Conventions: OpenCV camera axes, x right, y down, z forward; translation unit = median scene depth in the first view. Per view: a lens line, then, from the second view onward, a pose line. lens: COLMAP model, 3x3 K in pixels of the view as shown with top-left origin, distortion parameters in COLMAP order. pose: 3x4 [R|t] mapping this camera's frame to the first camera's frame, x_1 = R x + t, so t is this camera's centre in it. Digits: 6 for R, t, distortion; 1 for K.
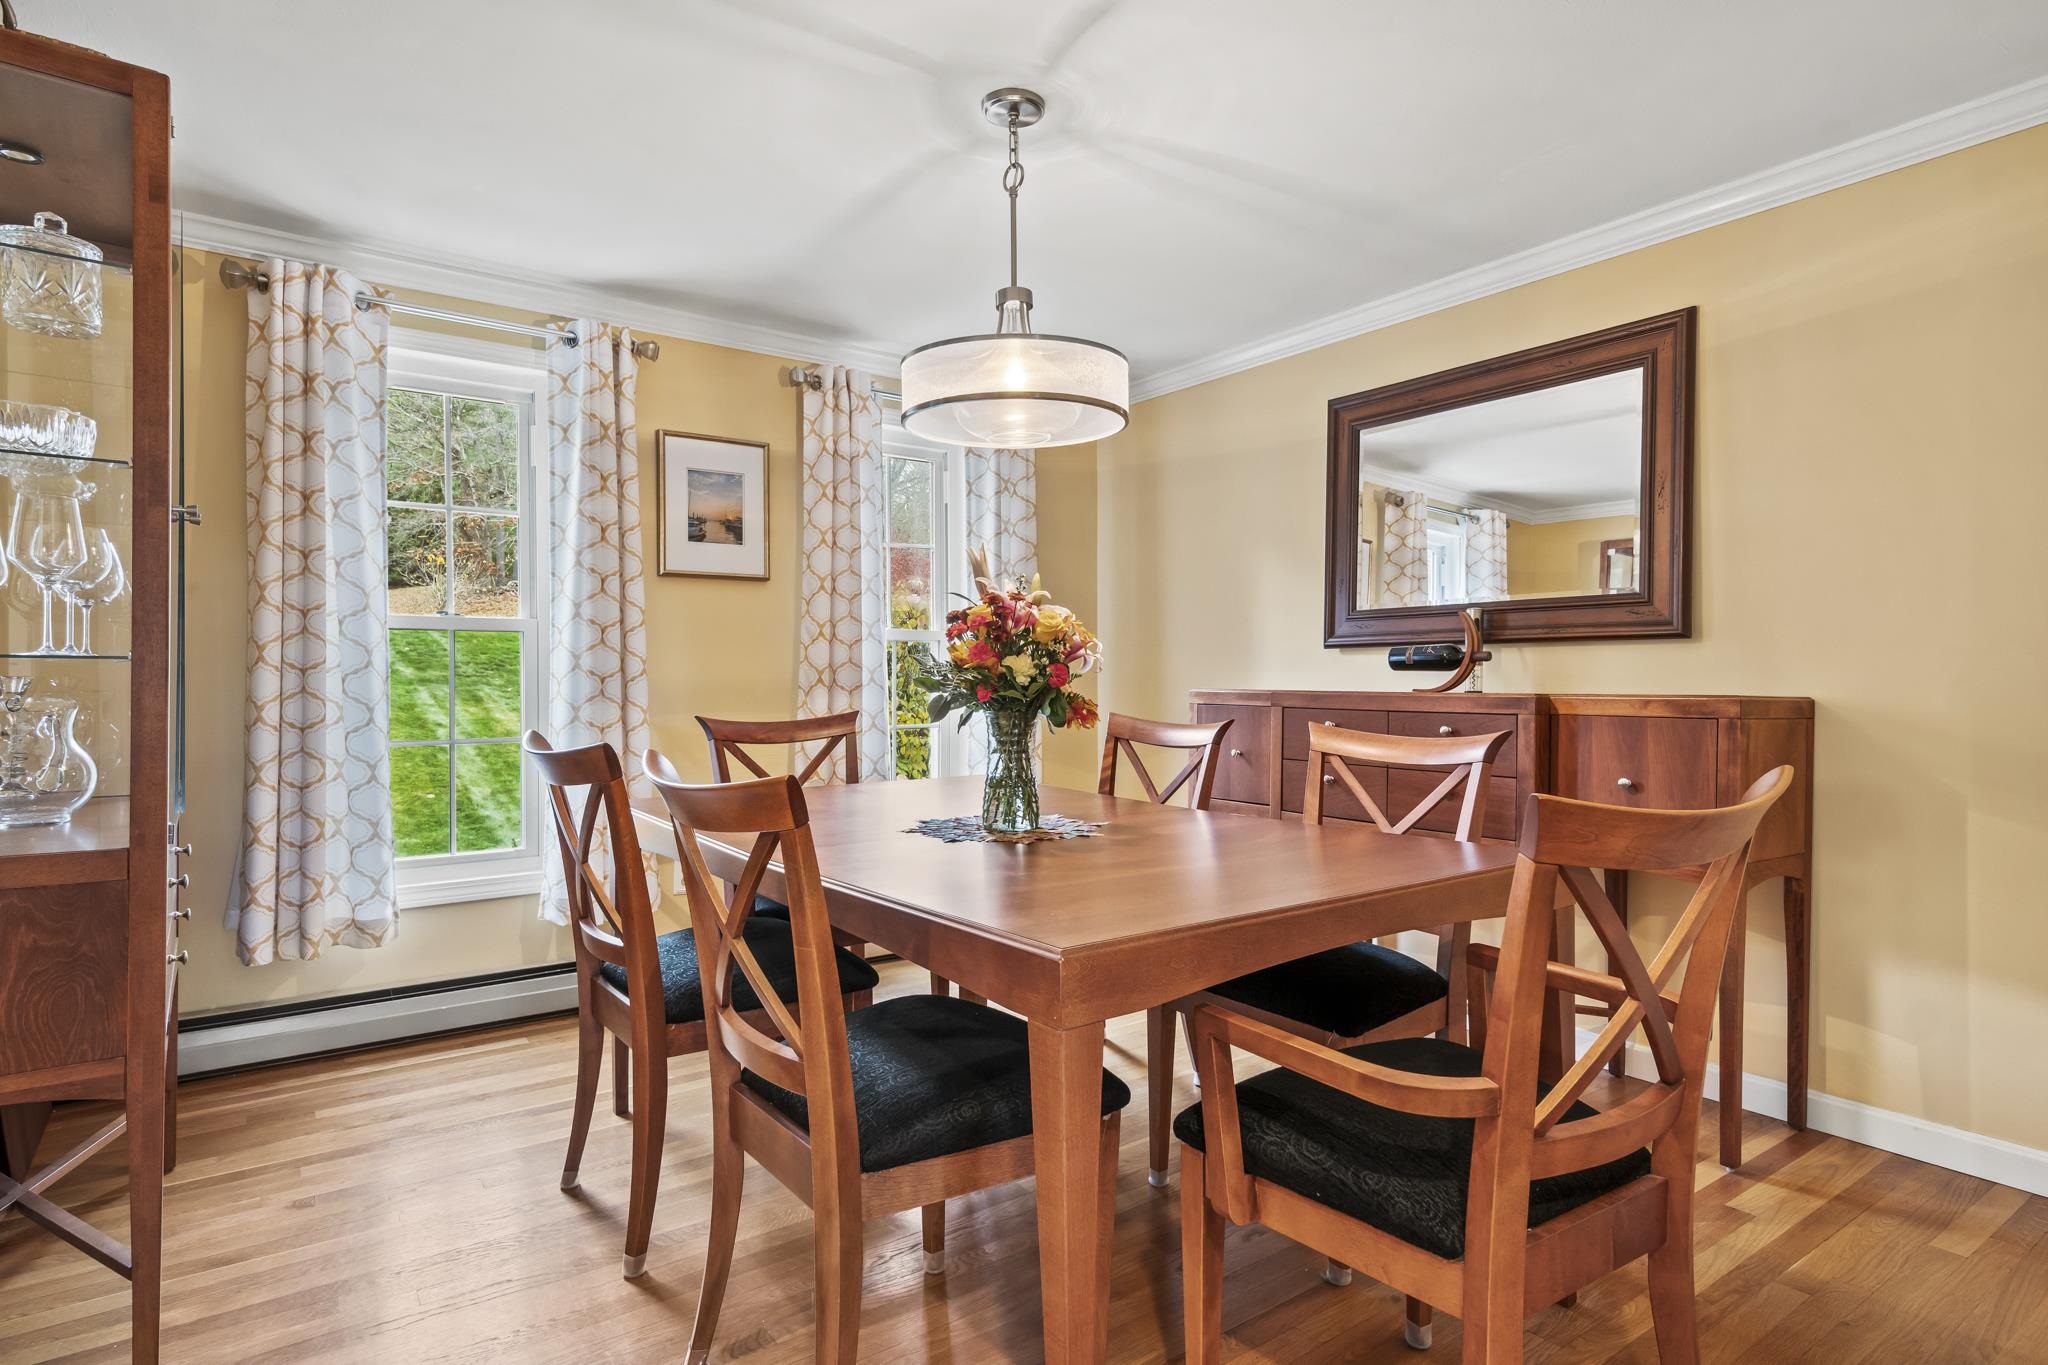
lens RADIAL K [[1076.2, 0, 1030.0], [0, 1076.2, 666.2], [0, 0, 1]] dist [0.001339, -0.000054]
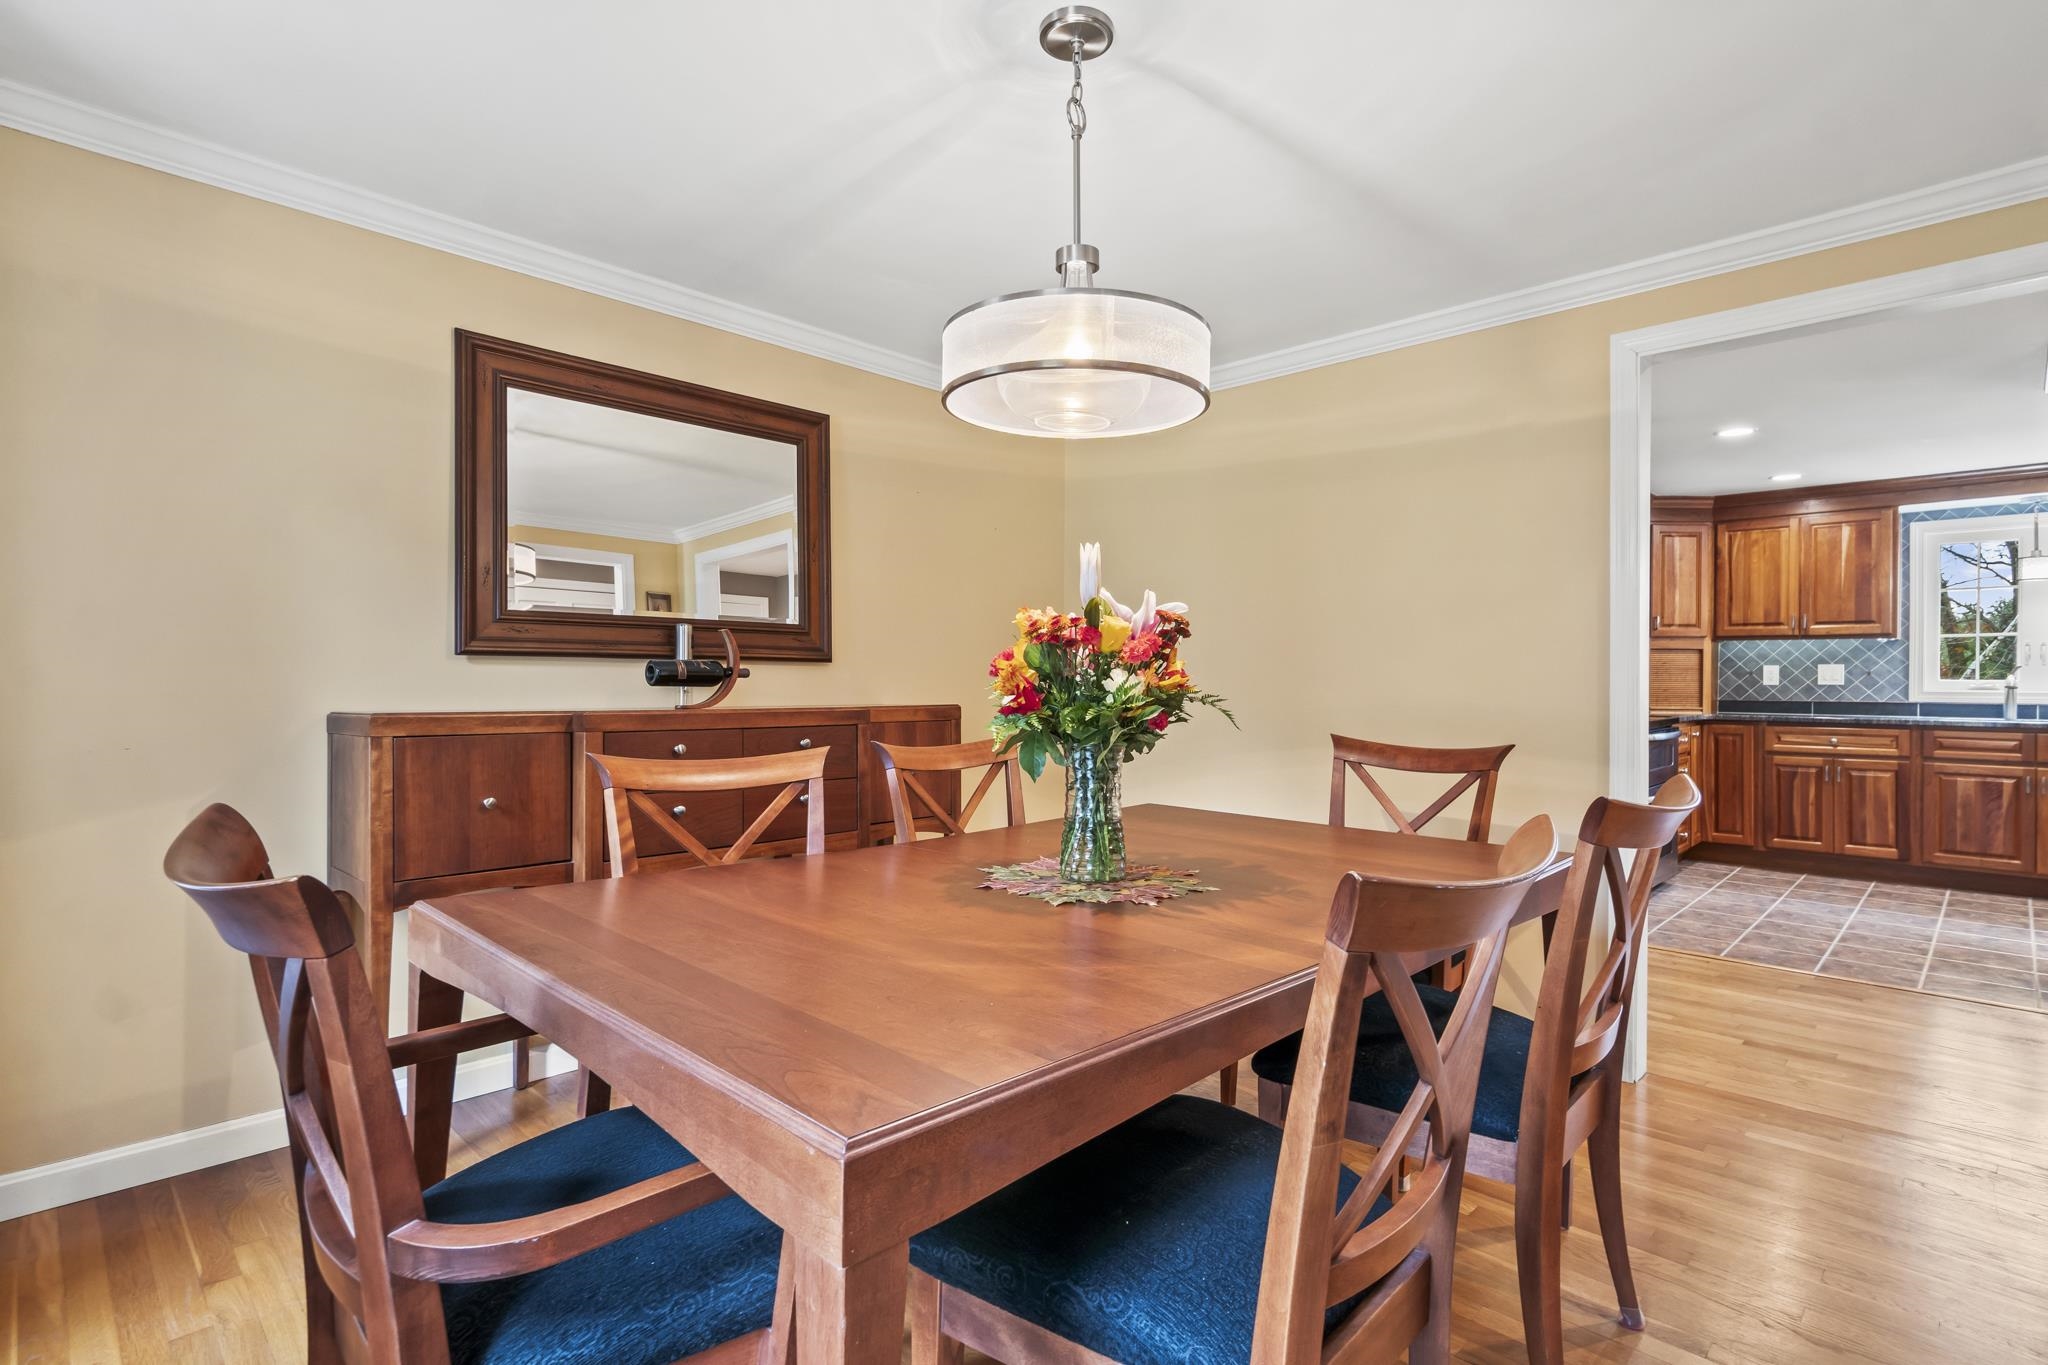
lens RADIAL K [[979.0, 0, 1059.0], [0, 979.0, 684.7], [0, 0, 1]] dist [0.000065, 0.000294]
pose [[-0.194608, -0.004482, 0.980871, -0.611866], [-0.010304, 0.999944, 0.002525, -0.003628], [-0.980827, -0.009616, -0.194643, 0.913987]]
